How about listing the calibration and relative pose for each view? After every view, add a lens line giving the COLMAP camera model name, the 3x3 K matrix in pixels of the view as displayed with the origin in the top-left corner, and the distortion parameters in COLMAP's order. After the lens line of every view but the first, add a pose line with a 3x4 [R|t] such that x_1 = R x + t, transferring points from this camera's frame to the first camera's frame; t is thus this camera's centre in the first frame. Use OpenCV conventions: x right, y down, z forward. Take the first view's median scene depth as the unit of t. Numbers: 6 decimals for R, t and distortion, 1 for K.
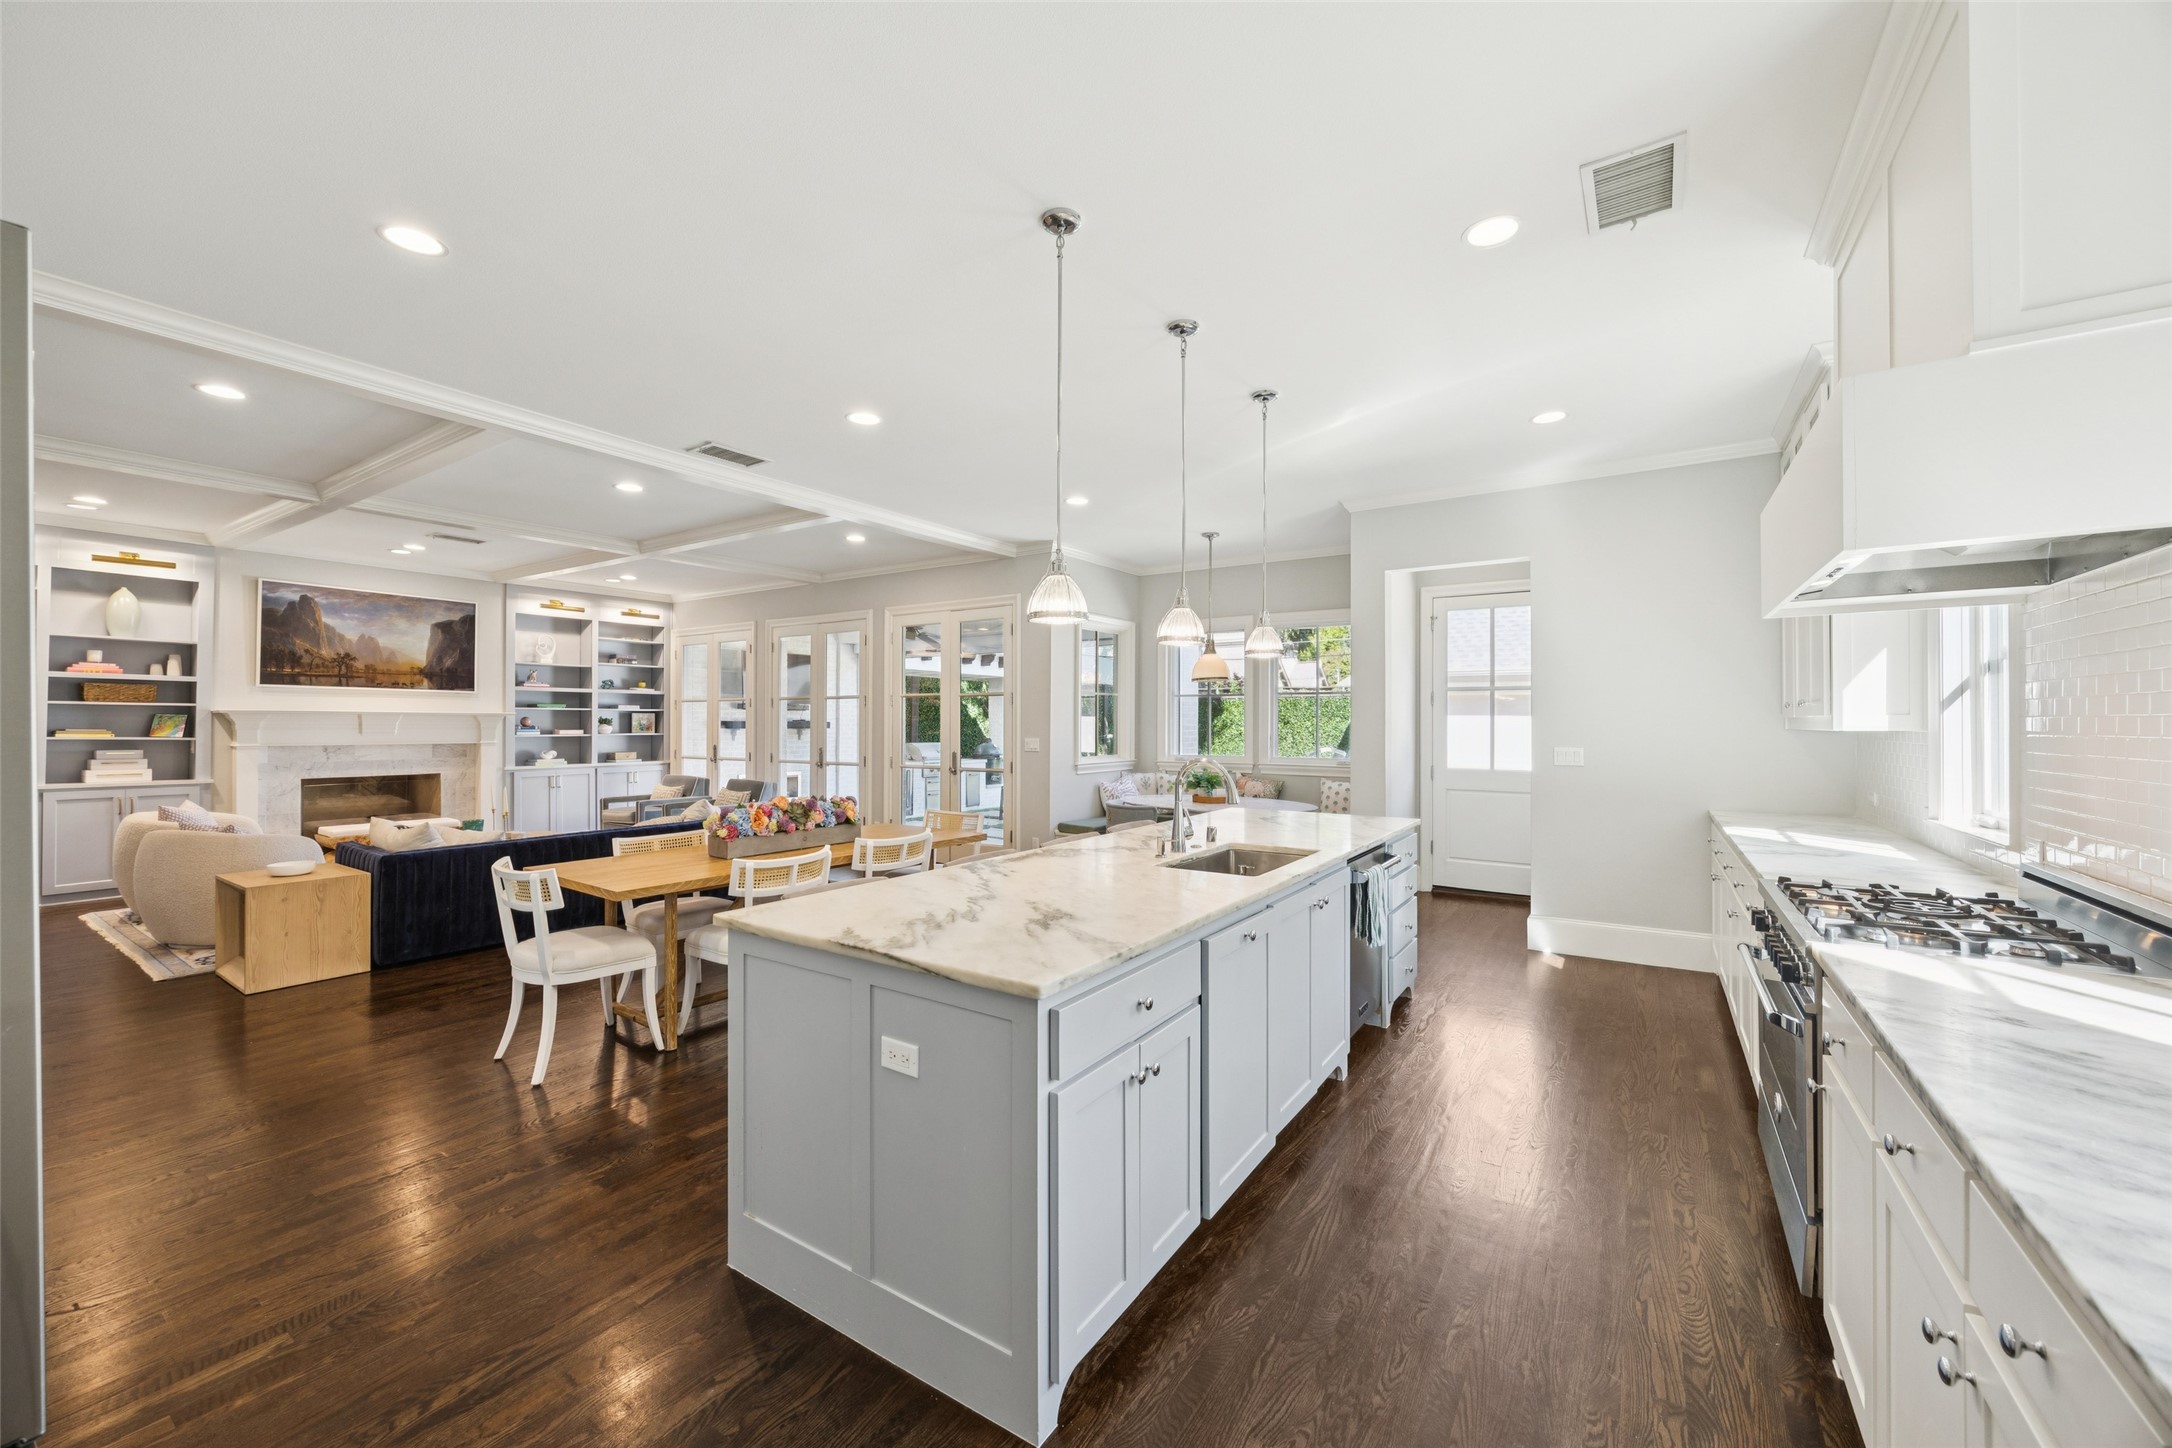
lens RADIAL K [[844.5, 0, 1085.6], [0, 844.5, 722.9], [0, 0, 1]] dist [-0.002105, -0.000097]
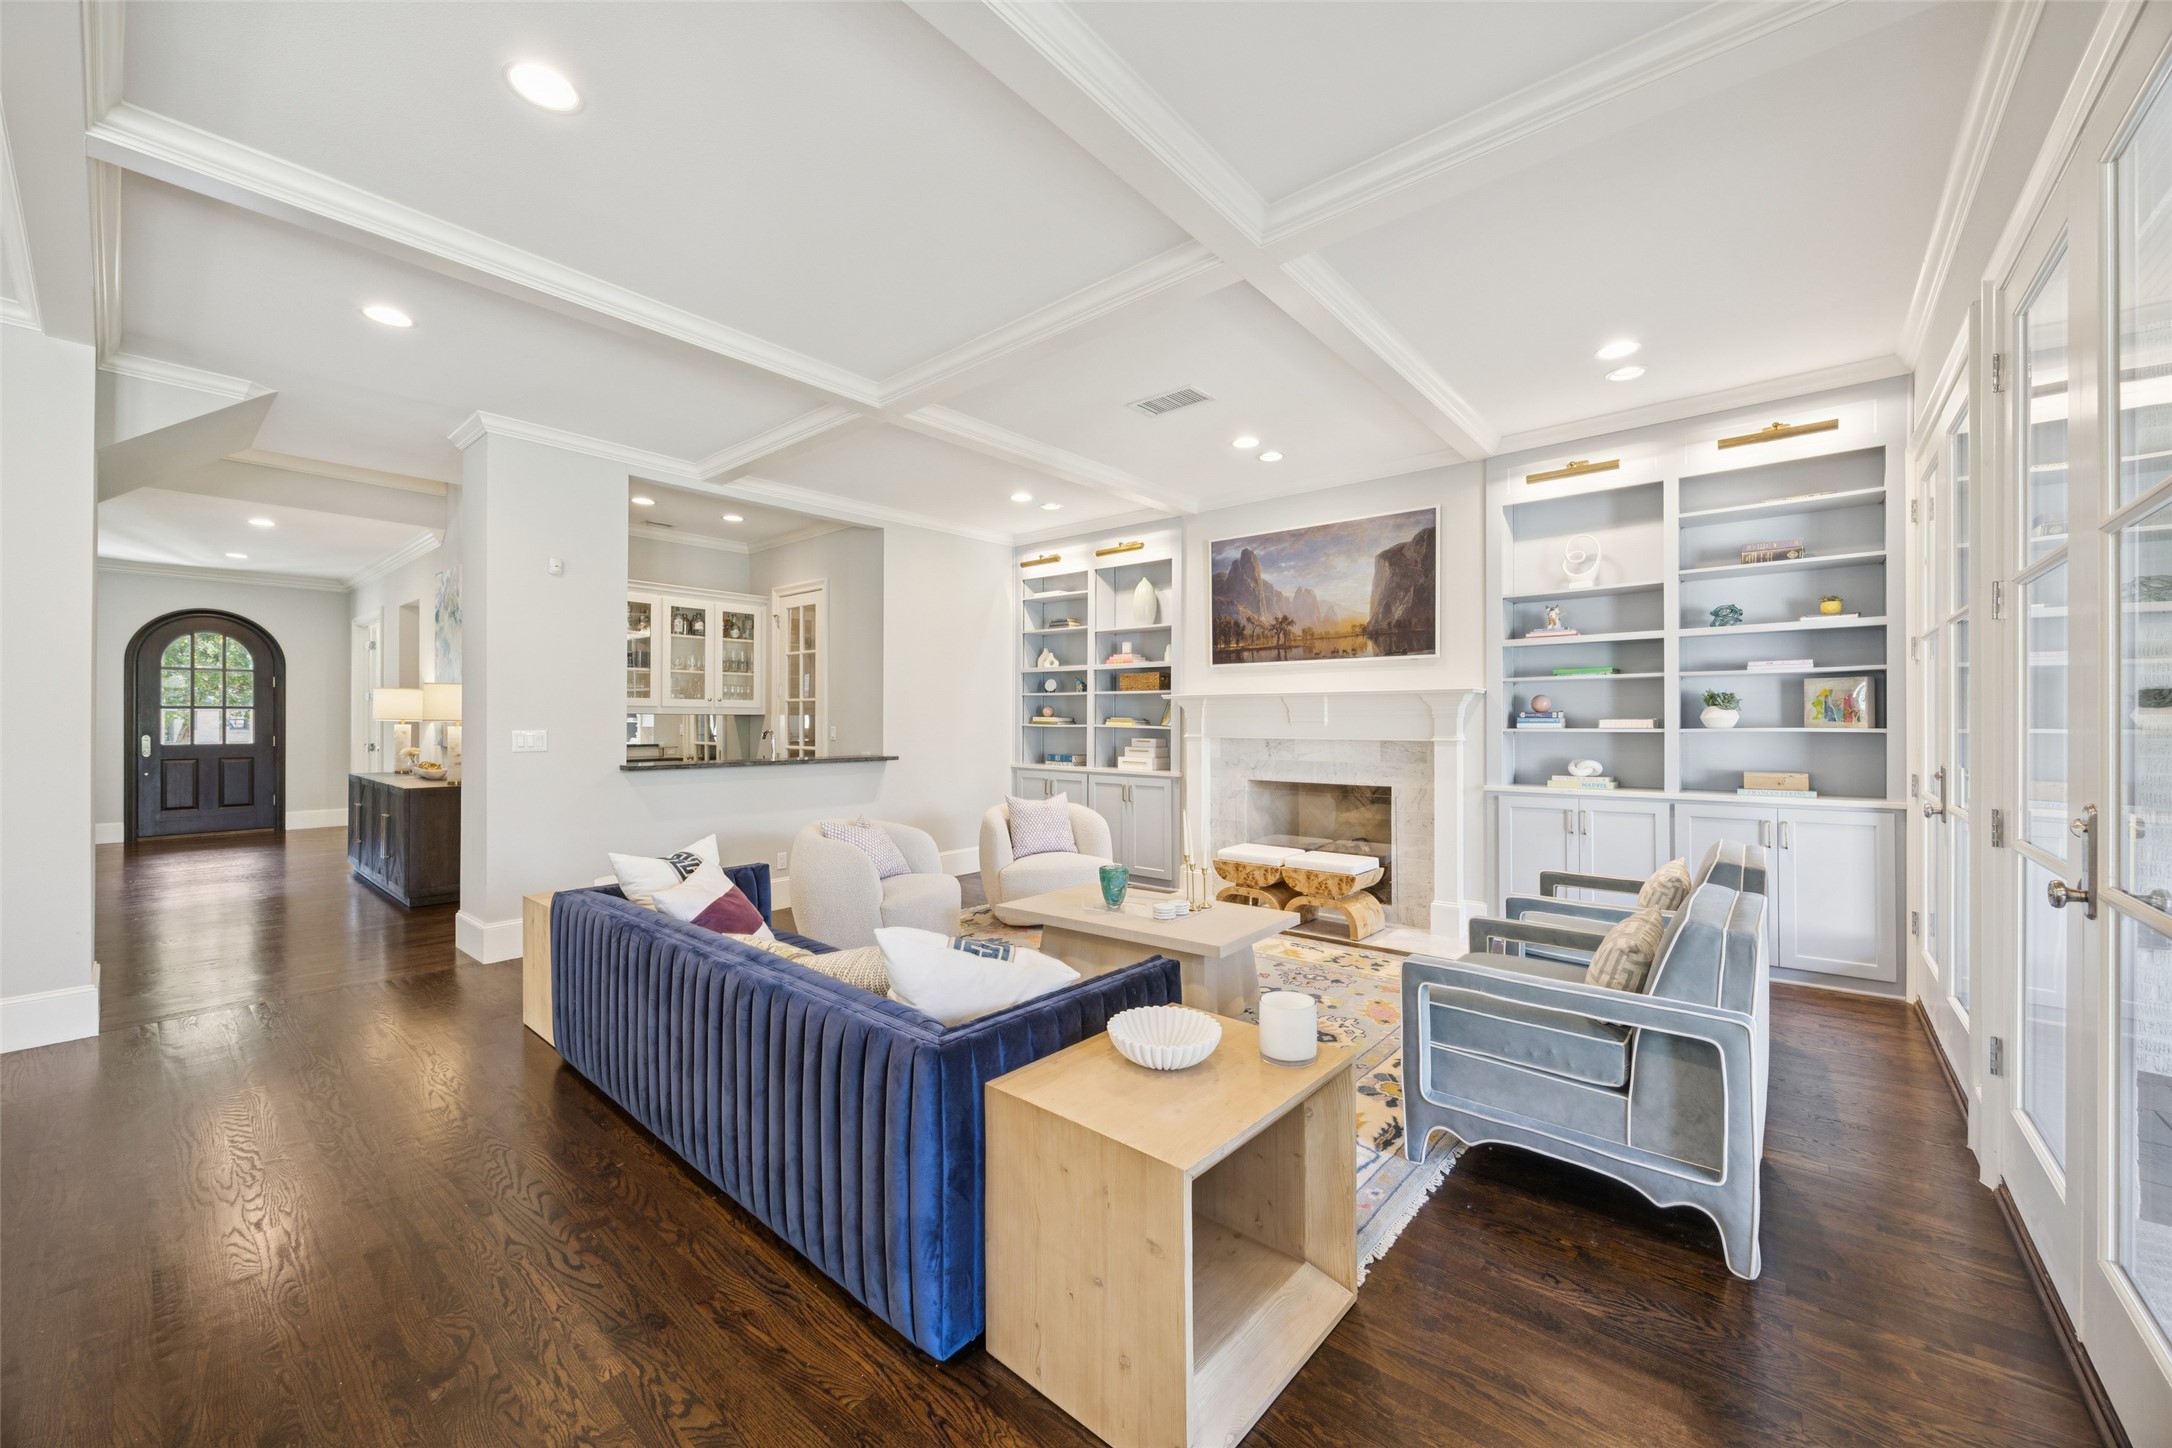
lens RADIAL K [[844.5, 0, 1081.0], [0, 844.5, 720.4], [0, 0, 1]] dist [-0.002105, -0.000097]
pose [[-0.130623, 0.000832, -0.991432, -0.104216], [0.004625, 0.999989, 0.000230, 0.008704], [0.991421, -0.004555, -0.130625, 0.883567]]
